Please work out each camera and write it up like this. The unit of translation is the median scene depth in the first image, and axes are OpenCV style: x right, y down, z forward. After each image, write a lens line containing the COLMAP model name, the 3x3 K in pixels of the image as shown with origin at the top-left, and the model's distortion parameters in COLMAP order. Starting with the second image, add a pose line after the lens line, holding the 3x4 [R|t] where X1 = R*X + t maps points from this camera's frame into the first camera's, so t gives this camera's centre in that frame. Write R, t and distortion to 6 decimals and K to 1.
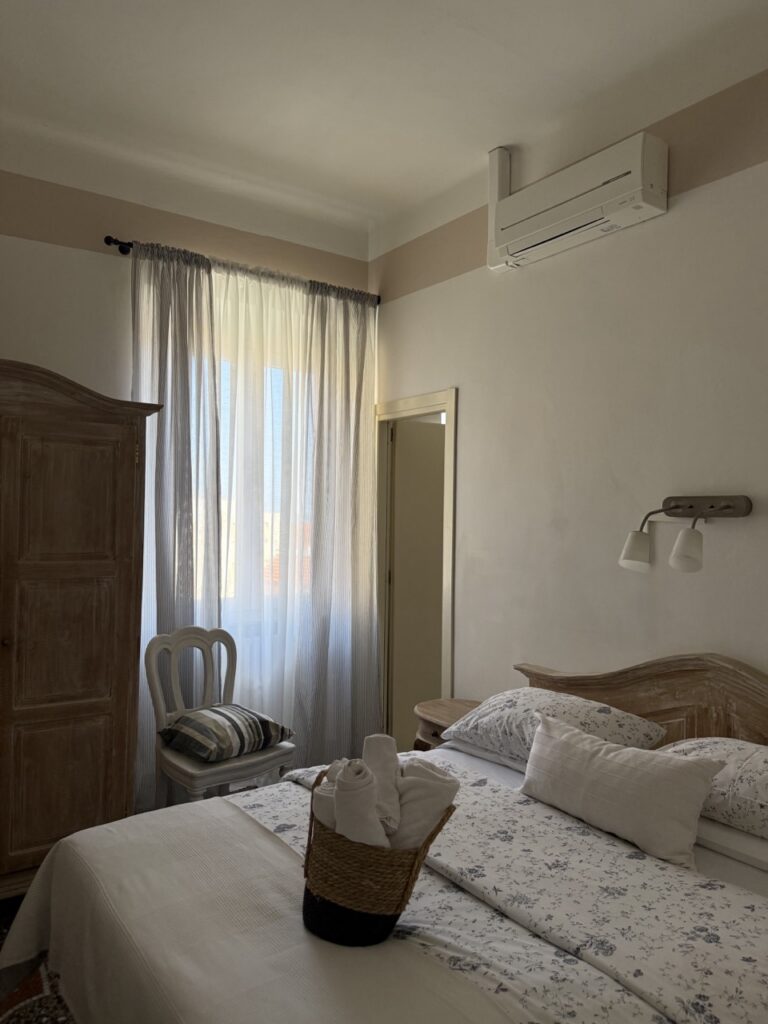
lens RADIAL K [[738.3, 0, 384.0], [0, 738.3, 512.0], [0, 0, 1]] dist [0.044983, -0.041815]
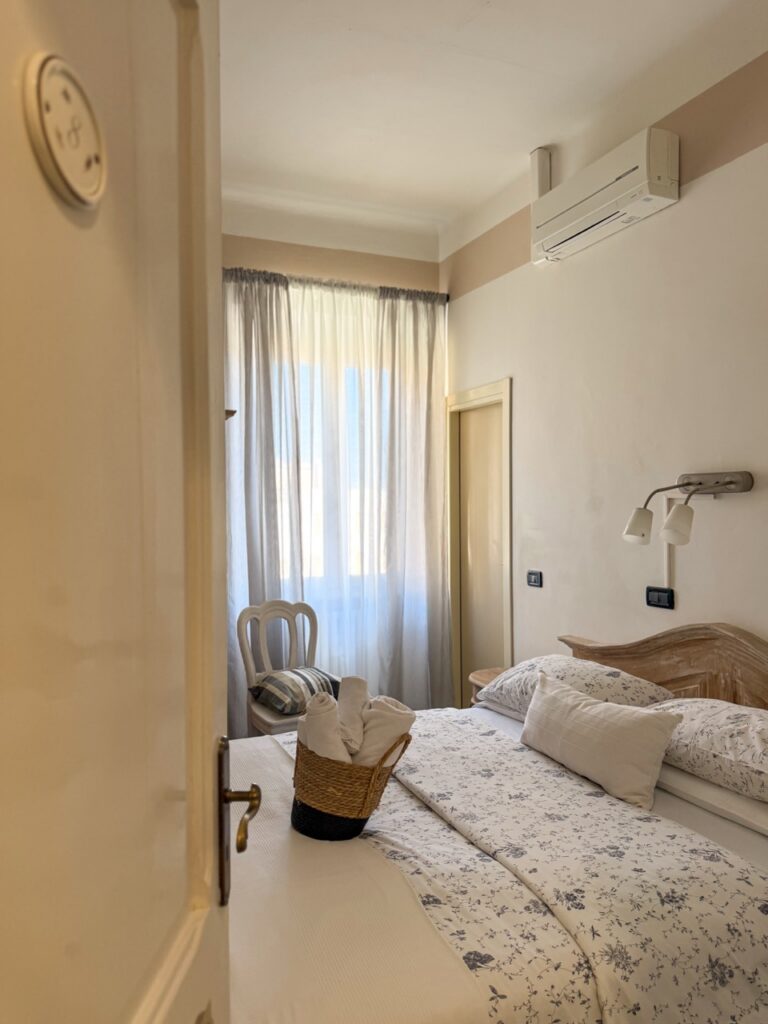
lens RADIAL K [[731.5, 0, 384.0], [0, 731.5, 512.0], [0, 0, 1]] dist [0.112105, -0.174855]
pose [[0.978965, -0.020416, -0.203004, 0.192543], [0.024122, 0.999584, 0.015798, 0.005918], [0.202597, -0.020363, 0.979051, -0.117079]]
